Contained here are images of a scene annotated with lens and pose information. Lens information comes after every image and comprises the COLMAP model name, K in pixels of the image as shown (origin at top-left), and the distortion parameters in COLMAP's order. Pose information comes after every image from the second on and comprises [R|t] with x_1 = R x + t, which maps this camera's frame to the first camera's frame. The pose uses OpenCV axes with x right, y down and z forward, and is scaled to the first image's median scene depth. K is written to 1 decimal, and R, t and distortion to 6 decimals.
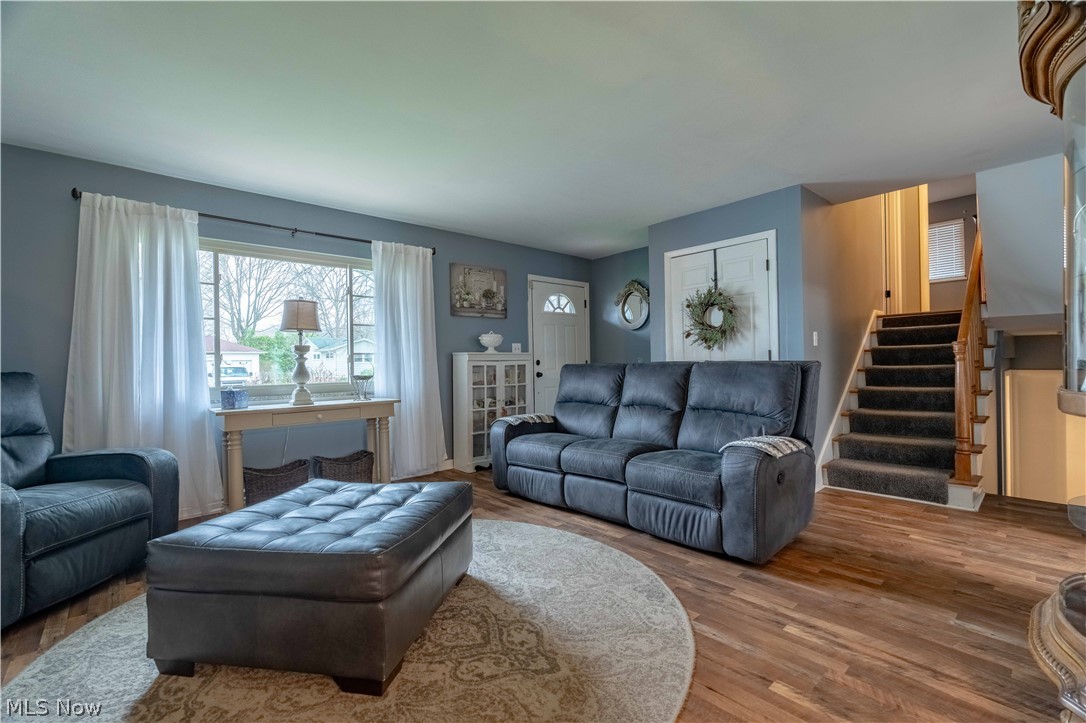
lens RADIAL K [[472.0, 0, 534.9], [0, 472.0, 361.5], [0, 0, 1]] dist [-0.003706, -0.000167]
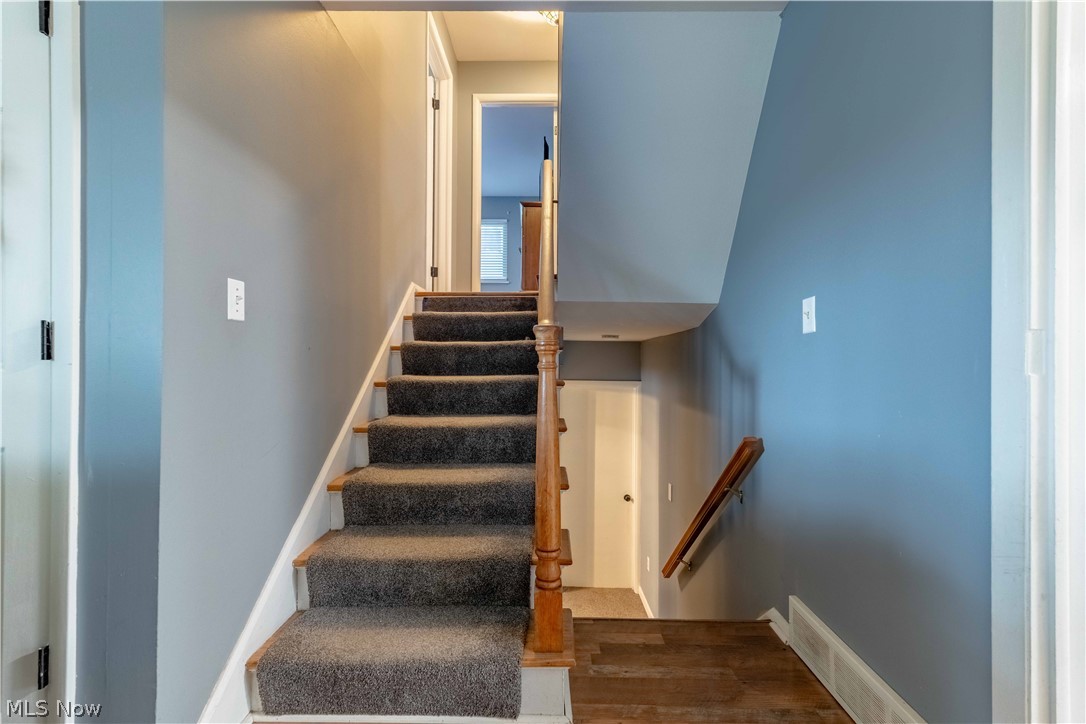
lens RADIAL K [[523.0, 0, 546.9], [0, 523.0, 366.2], [0, 0, 1]] dist [-0.003858, -0.000103]
pose [[0.675117, 0.018393, 0.737482, 0.396963], [-0.014623, 0.999826, -0.011549, 0.001809], [-0.737566, -0.002988, 0.675268, 0.485457]]
